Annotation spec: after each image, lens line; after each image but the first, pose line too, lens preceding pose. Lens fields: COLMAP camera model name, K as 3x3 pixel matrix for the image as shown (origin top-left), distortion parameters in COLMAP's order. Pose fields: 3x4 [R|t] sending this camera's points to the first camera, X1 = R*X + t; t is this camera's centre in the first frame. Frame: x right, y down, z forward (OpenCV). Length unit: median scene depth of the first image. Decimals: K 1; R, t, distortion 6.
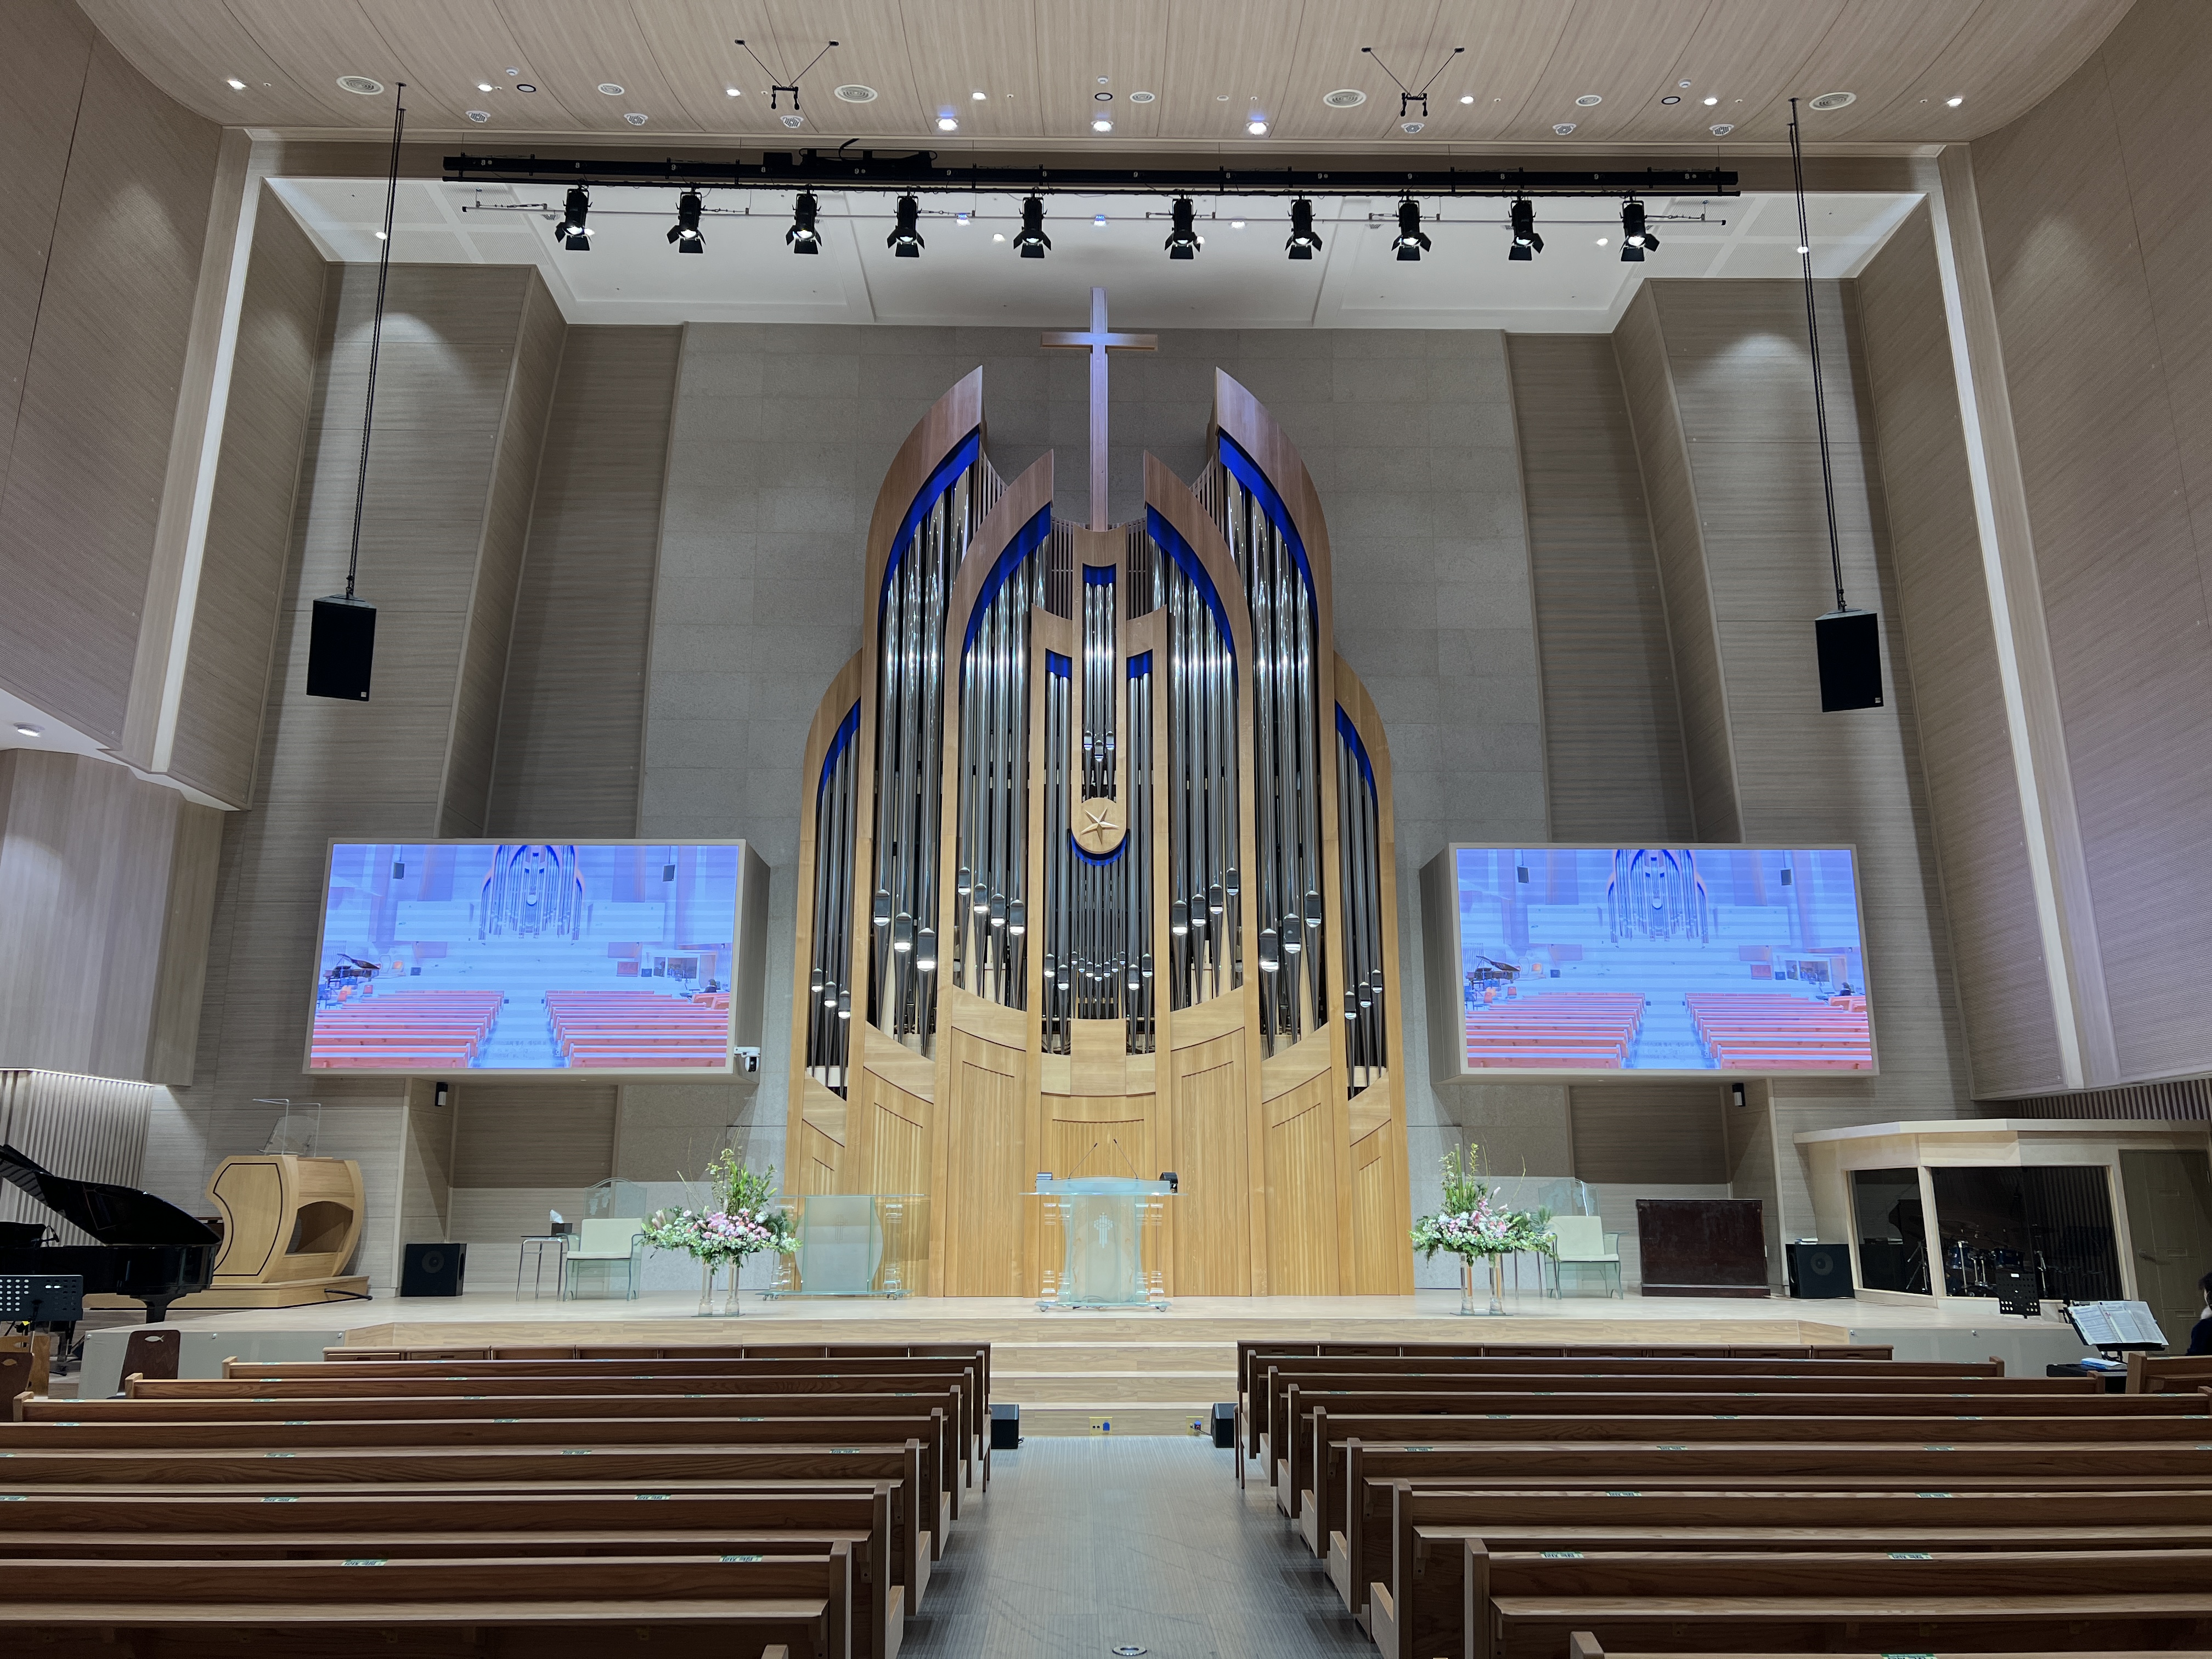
lens RADIAL K [[1673.2, 0, 1106.0], [0, 1673.2, 829.5], [0, 0, 1]] dist [0.037903, -0.004579]
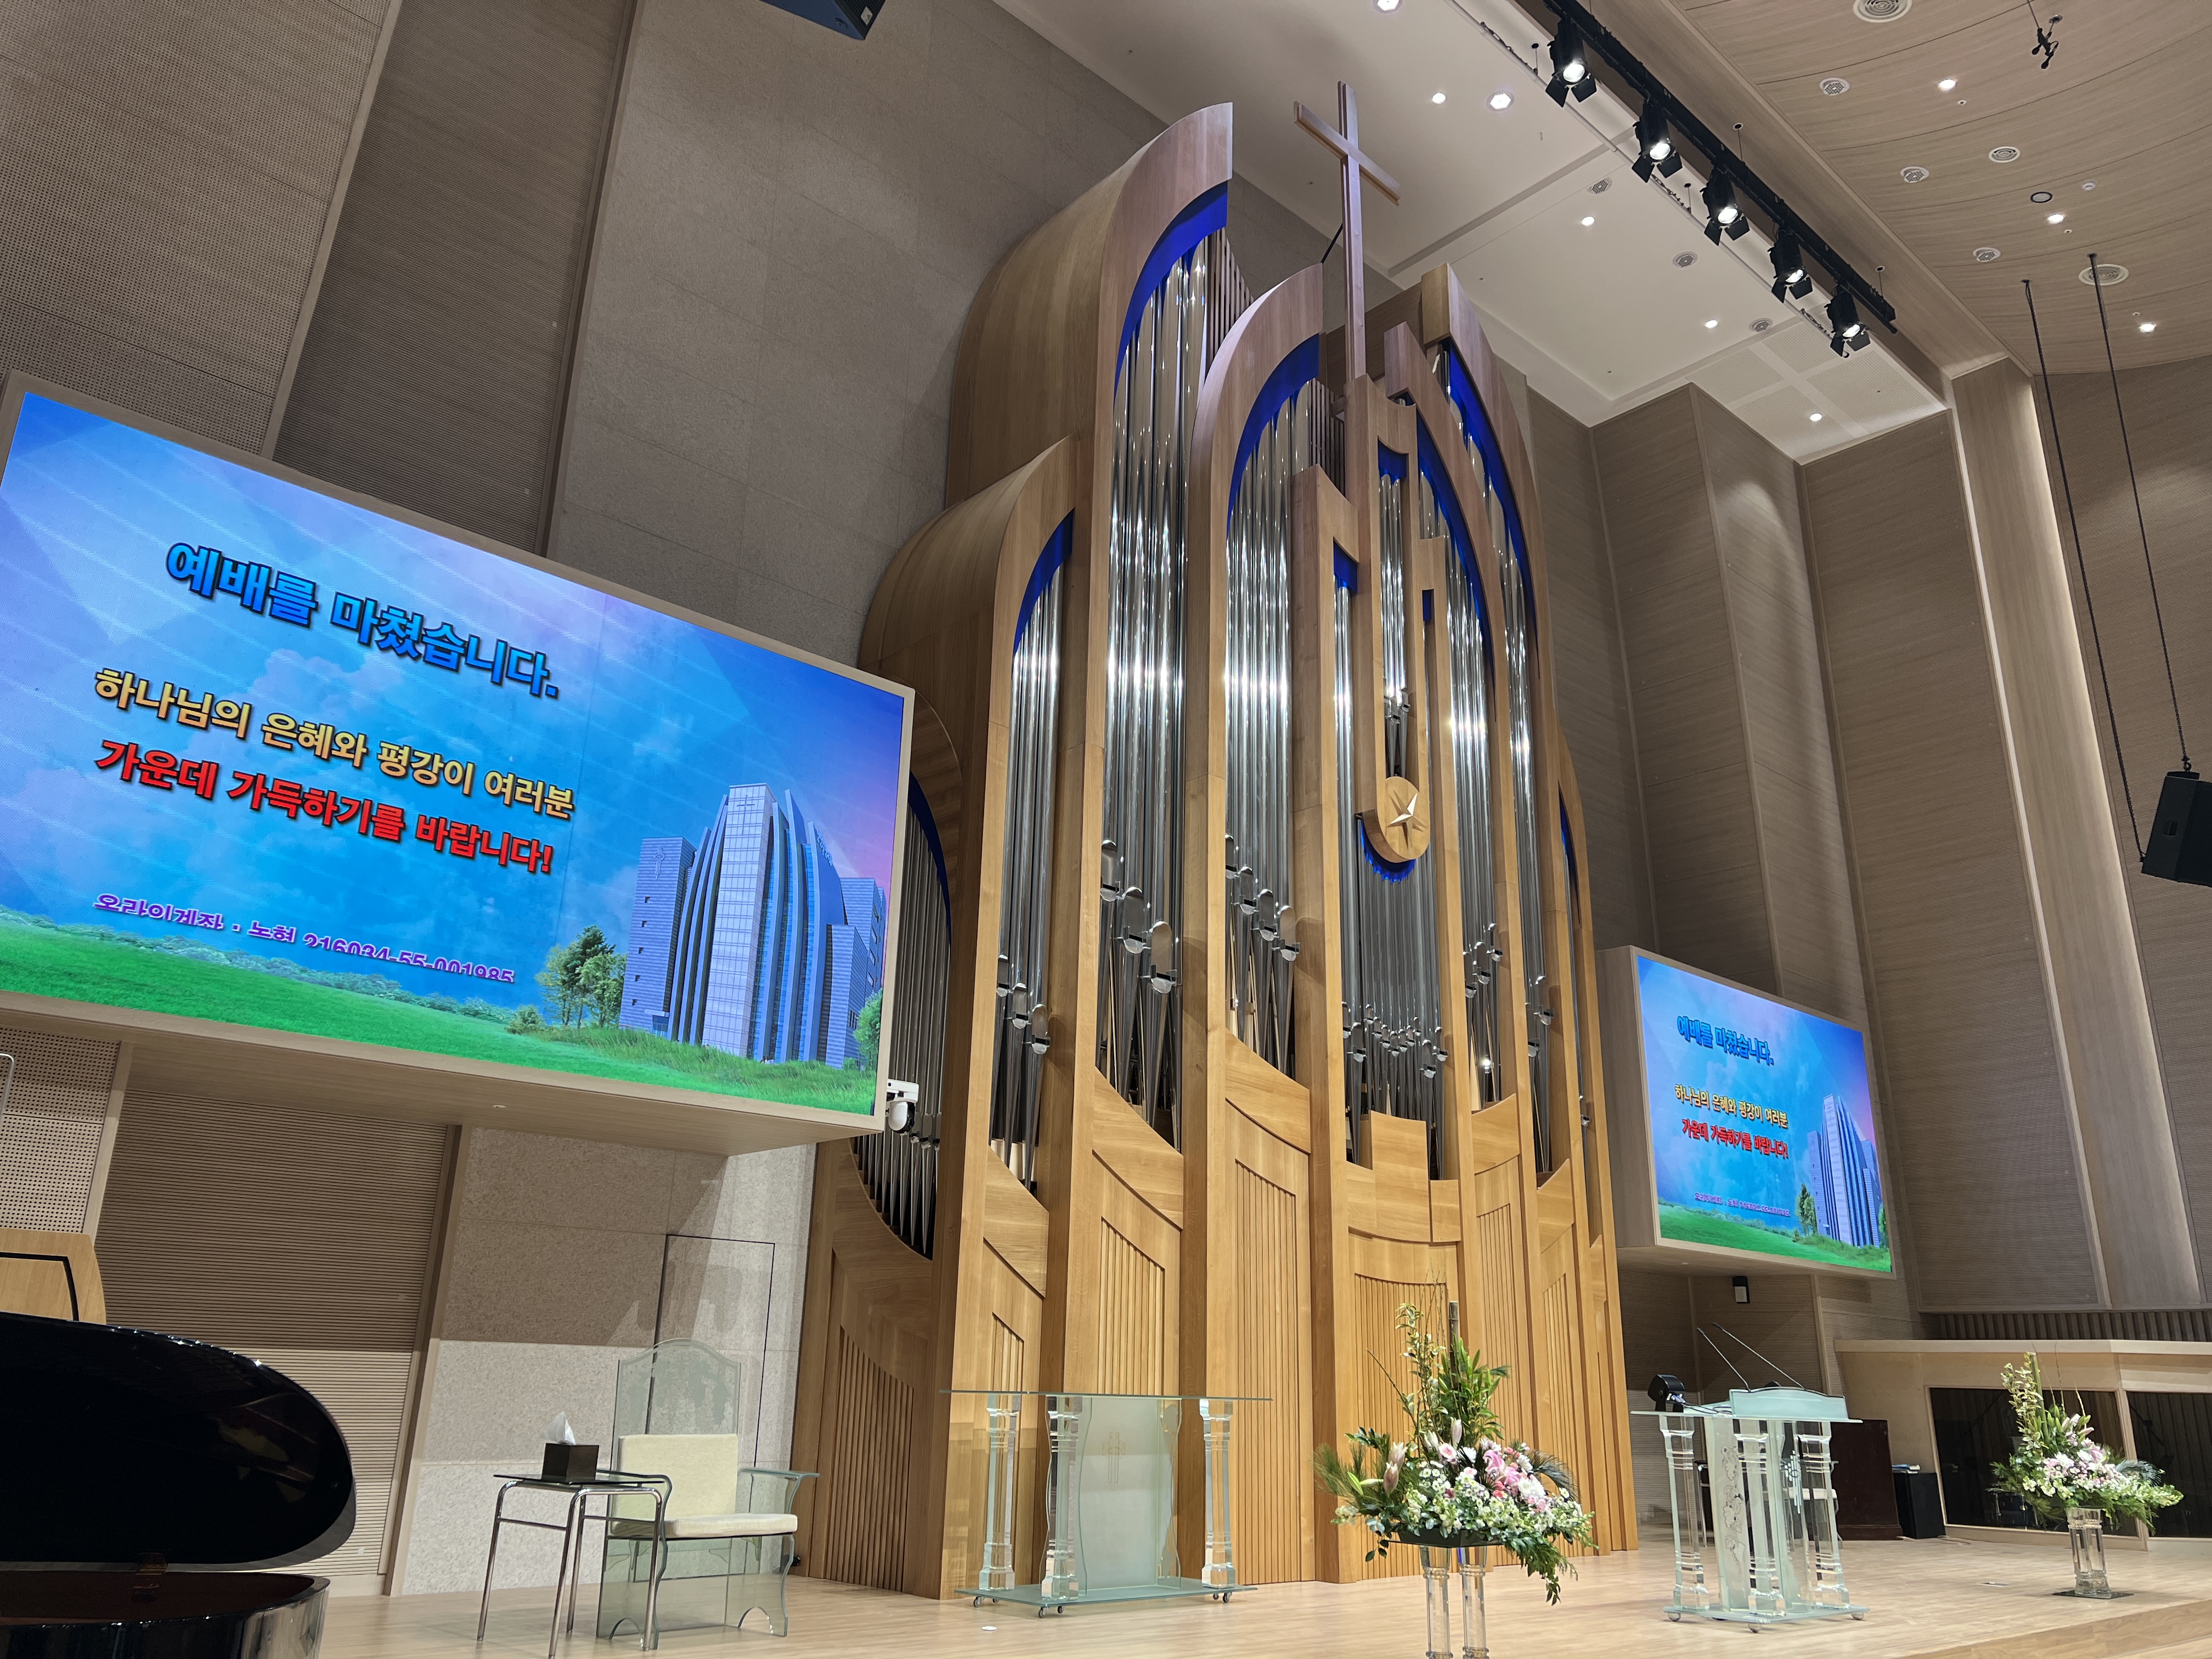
lens RADIAL K [[1673.2, 0, 1106.0], [0, 1673.2, 829.5], [0, 0, 1]] dist [0.037903, -0.004579]
pose [[0.746407, 0.228816, 0.624916, -0.482928], [-0.171489, 0.973451, -0.151606, 0.116630], [-0.643015, 0.005994, 0.765830, 0.549699]]
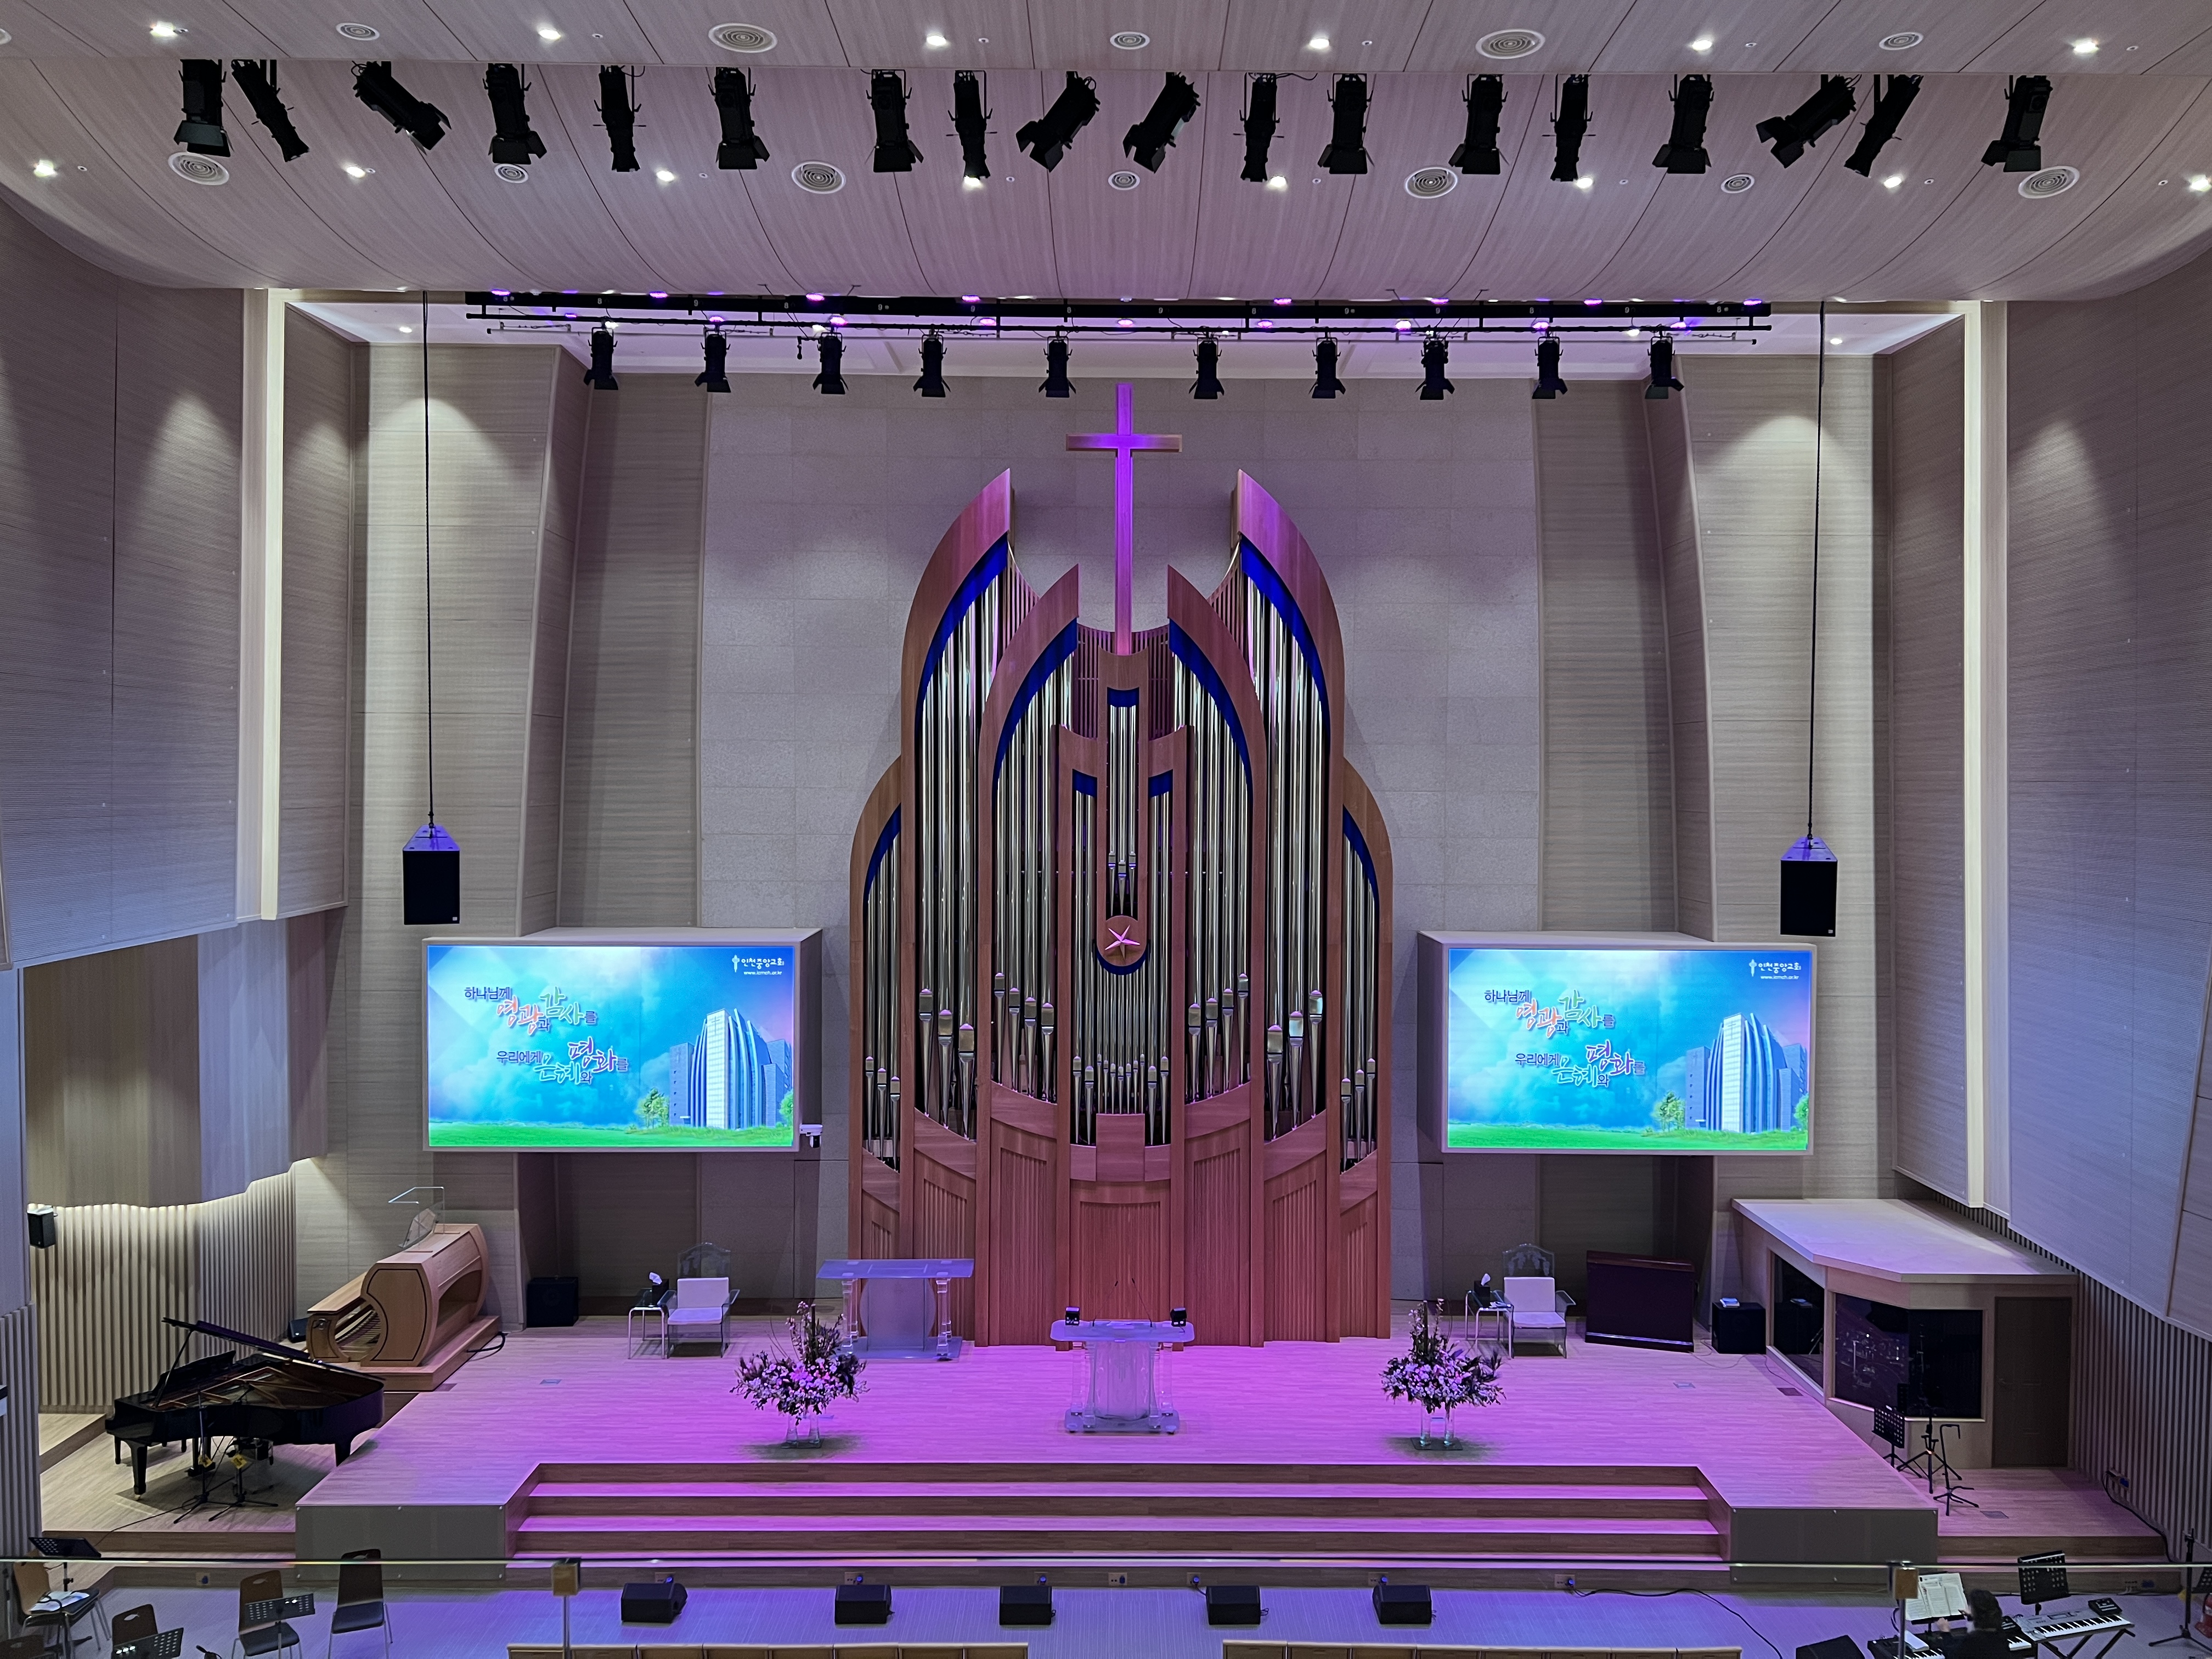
lens RADIAL K [[1668.0, 0, 1120.5], [0, 1668.0, 848.4], [0, 0, 1]] dist [0.042023, -0.000971]
pose [[0.999916, 0.005734, -0.011666, 0.007144], [-0.002479, 0.965094, 0.261890, -0.335142], [0.012761, -0.261839, 0.965027, -0.036593]]
